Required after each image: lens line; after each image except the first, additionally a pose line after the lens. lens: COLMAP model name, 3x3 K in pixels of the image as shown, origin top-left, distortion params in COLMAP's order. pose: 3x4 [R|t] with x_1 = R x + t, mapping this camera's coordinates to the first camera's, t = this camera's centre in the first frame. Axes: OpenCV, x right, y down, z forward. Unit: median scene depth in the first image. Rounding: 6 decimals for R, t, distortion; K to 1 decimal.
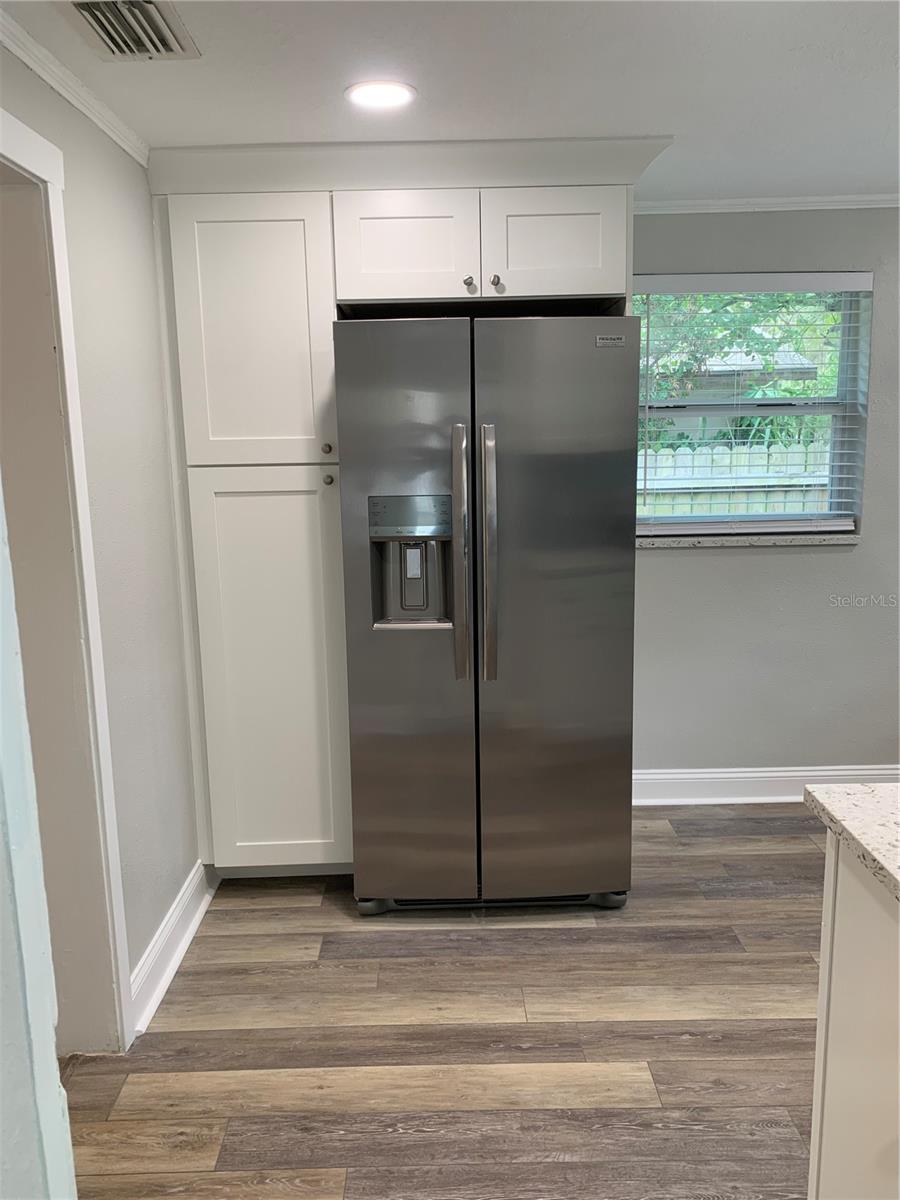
lens RADIAL K [[923.0, 0, 451.5], [0, 923.0, 607.5], [0, 0, 1]] dist [0.004609, -0.008787]
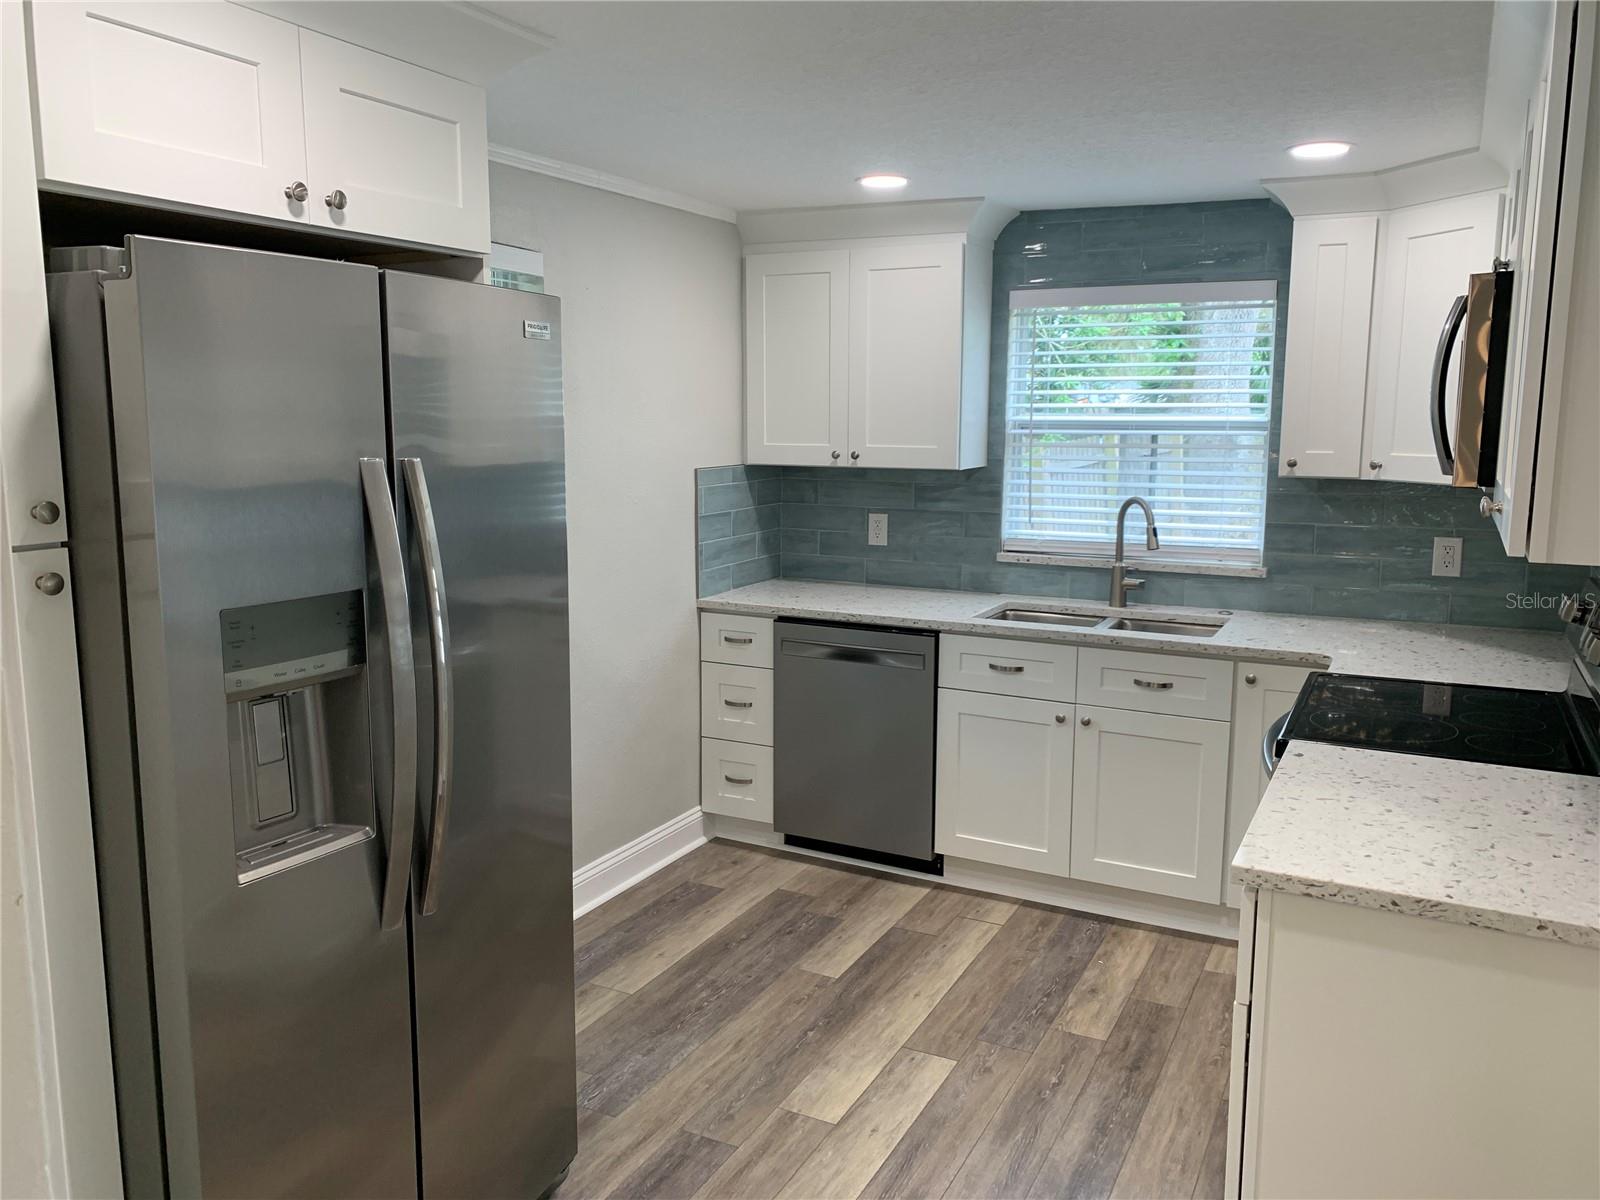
lens RADIAL K [[1230.6, 0, 803.6], [0, 1230.6, 589.1], [0, 0, 1]] dist [0.004609, -0.008787]
pose [[0.460436, -0.102827, 0.881717, -0.495250], [0.147208, 0.988360, 0.038391, -0.108496], [-0.875402, 0.112119, 0.470214, 0.426563]]
